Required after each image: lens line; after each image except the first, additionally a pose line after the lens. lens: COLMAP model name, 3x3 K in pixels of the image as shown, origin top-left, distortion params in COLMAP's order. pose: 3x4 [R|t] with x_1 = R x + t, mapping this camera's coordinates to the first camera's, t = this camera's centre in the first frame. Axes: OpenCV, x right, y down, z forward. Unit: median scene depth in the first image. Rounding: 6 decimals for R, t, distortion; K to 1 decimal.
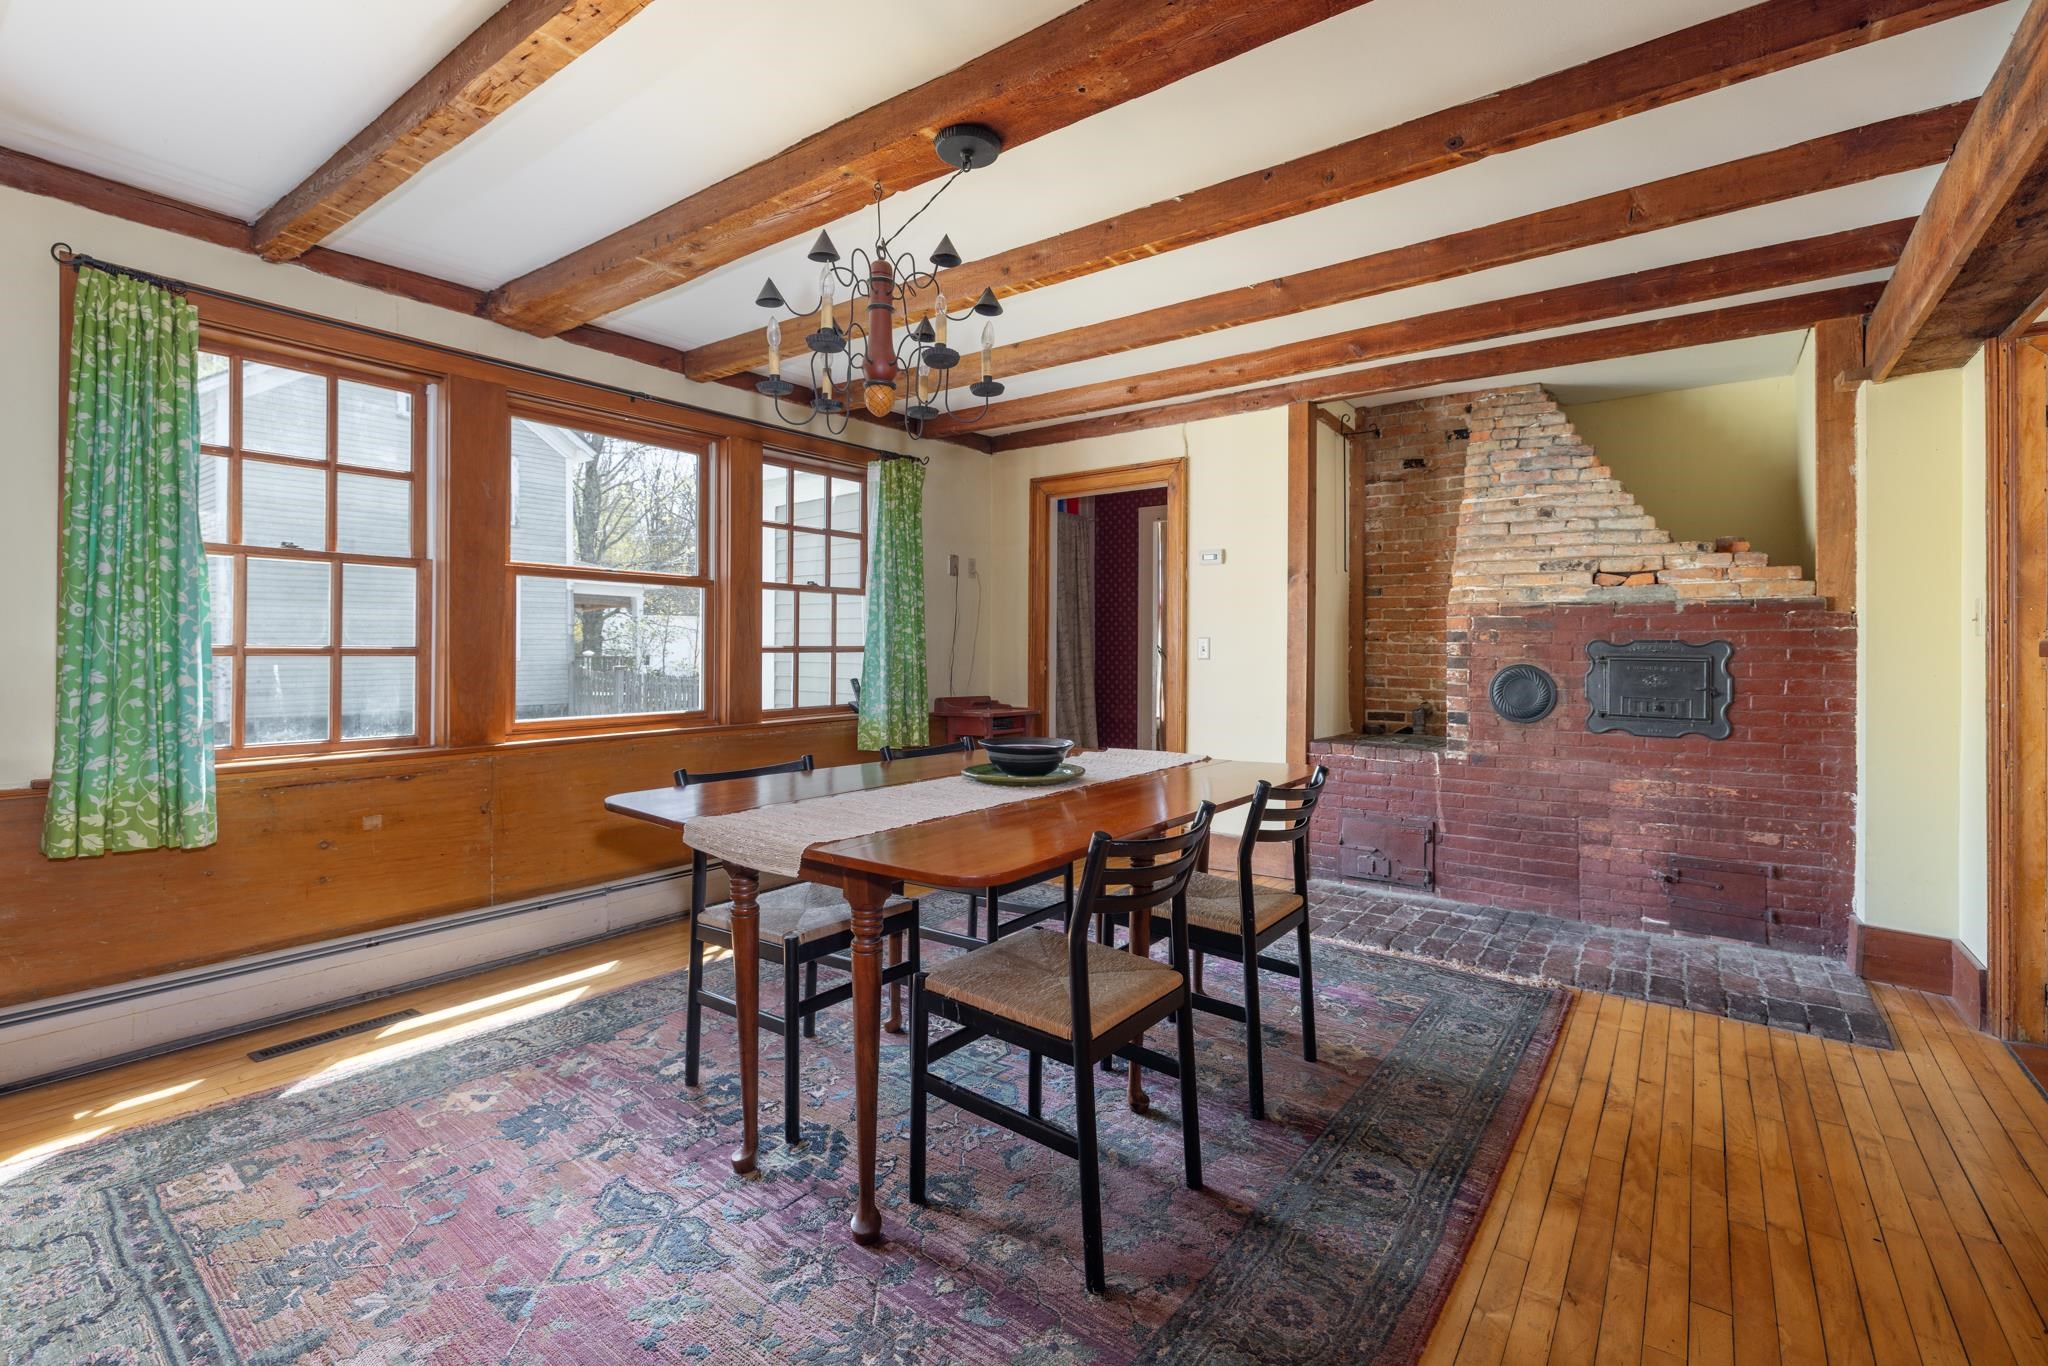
lens RADIAL K [[902.2, 0, 1027.0], [0, 902.2, 641.1], [0, 0, 1]] dist [-0.000437, 0.000025]
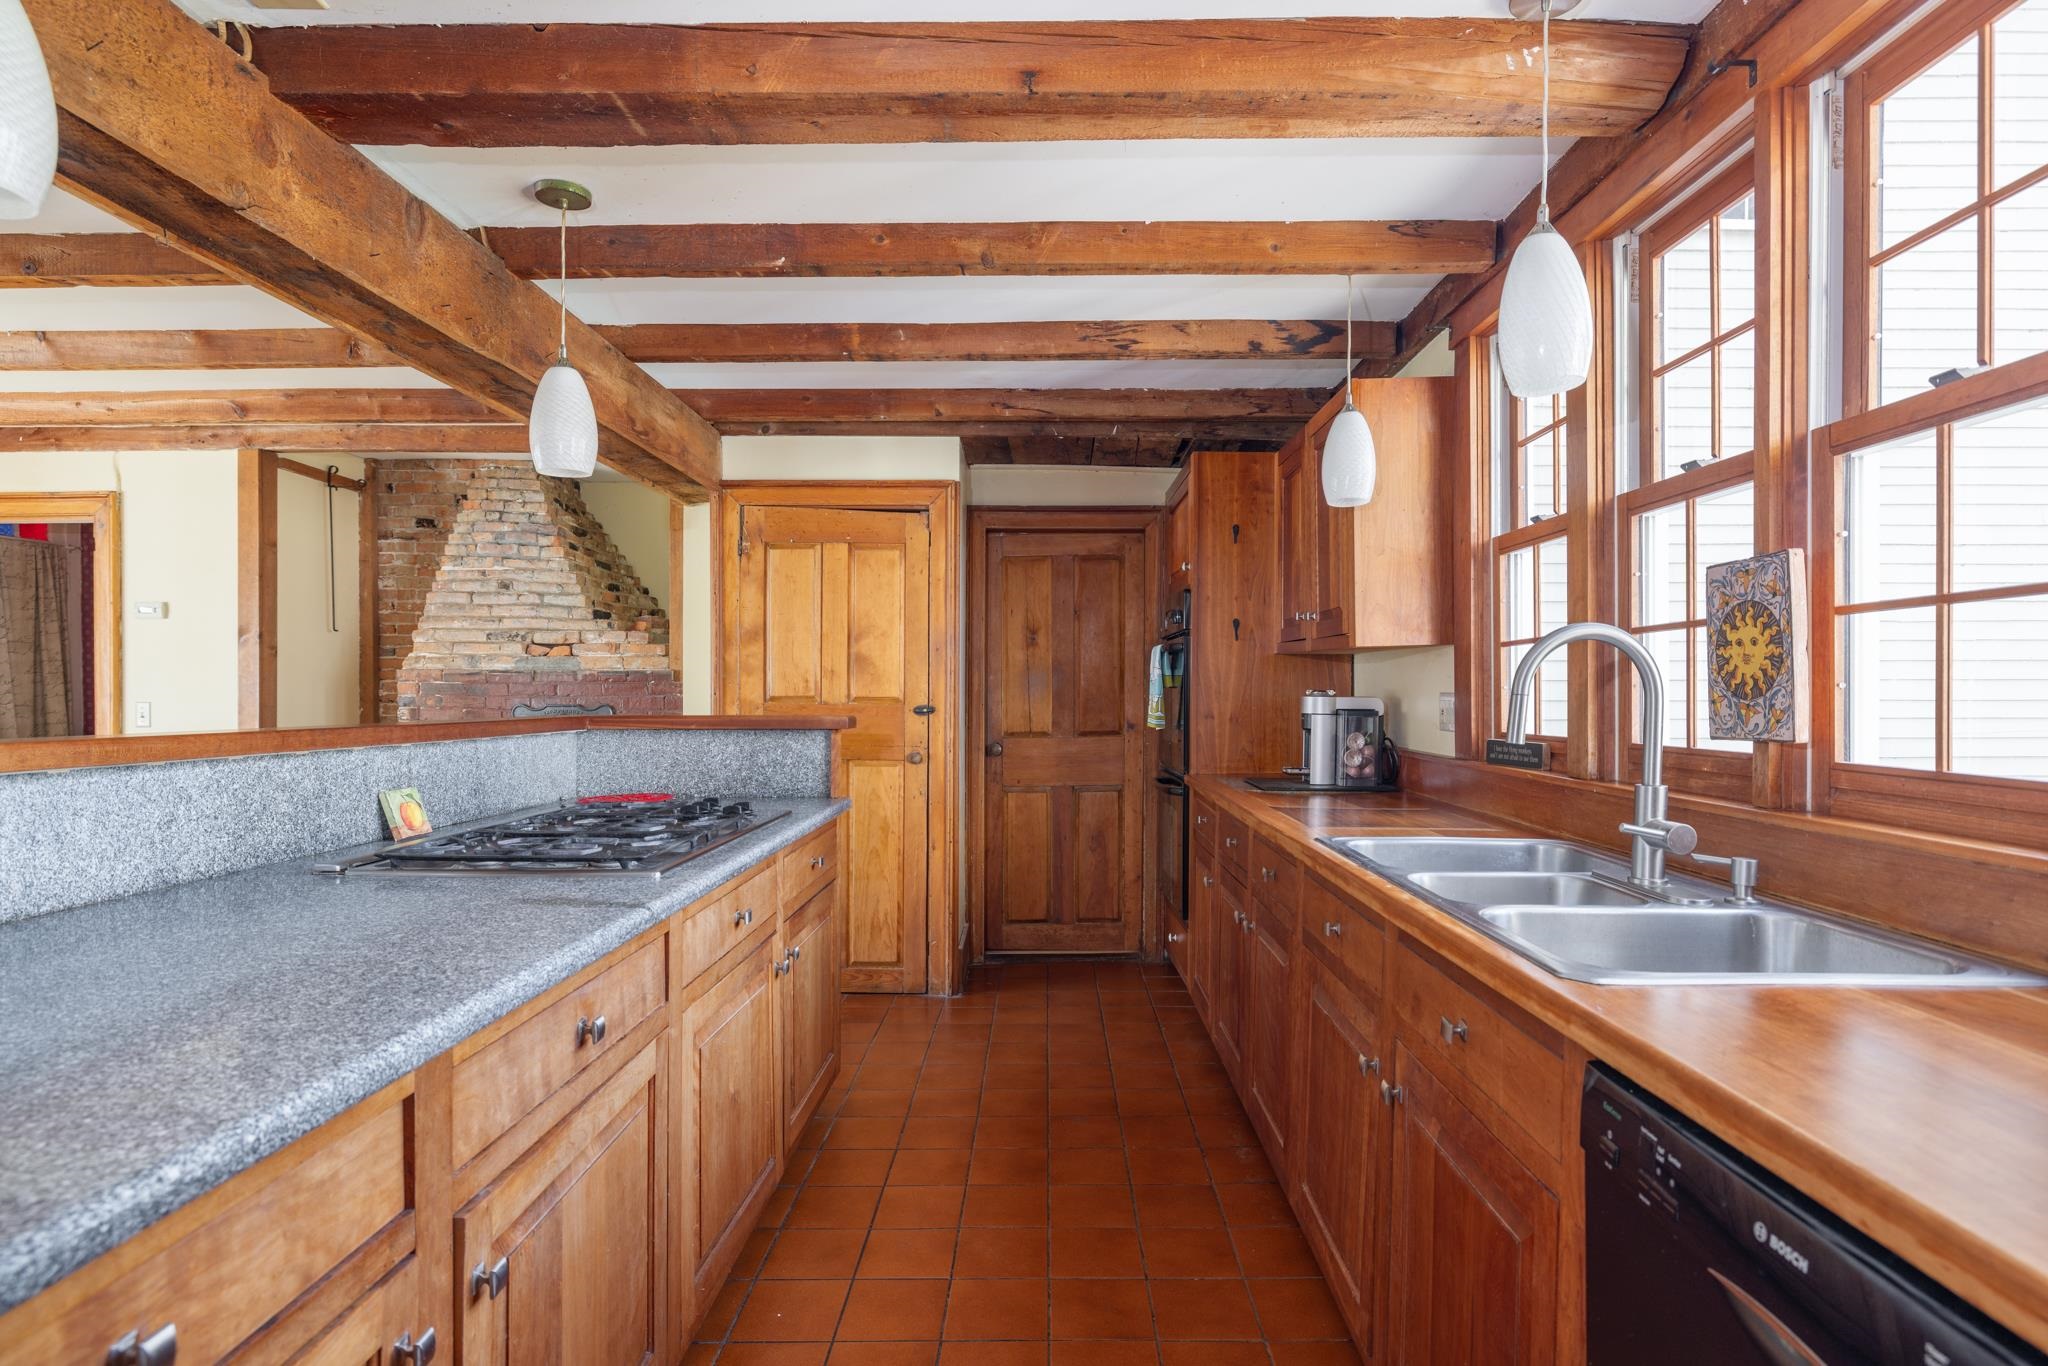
lens RADIAL K [[1030.1, 0, 1026.9], [0, 1030.1, 686.2], [0, 0, 1]] dist [0.005490, 0.001302]
pose [[0.808117, -0.002173, 0.589018, 0.345472], [0.001930, 0.999998, 0.001042, -0.021506], [-0.589018, 0.000294, 0.808120, -0.353370]]
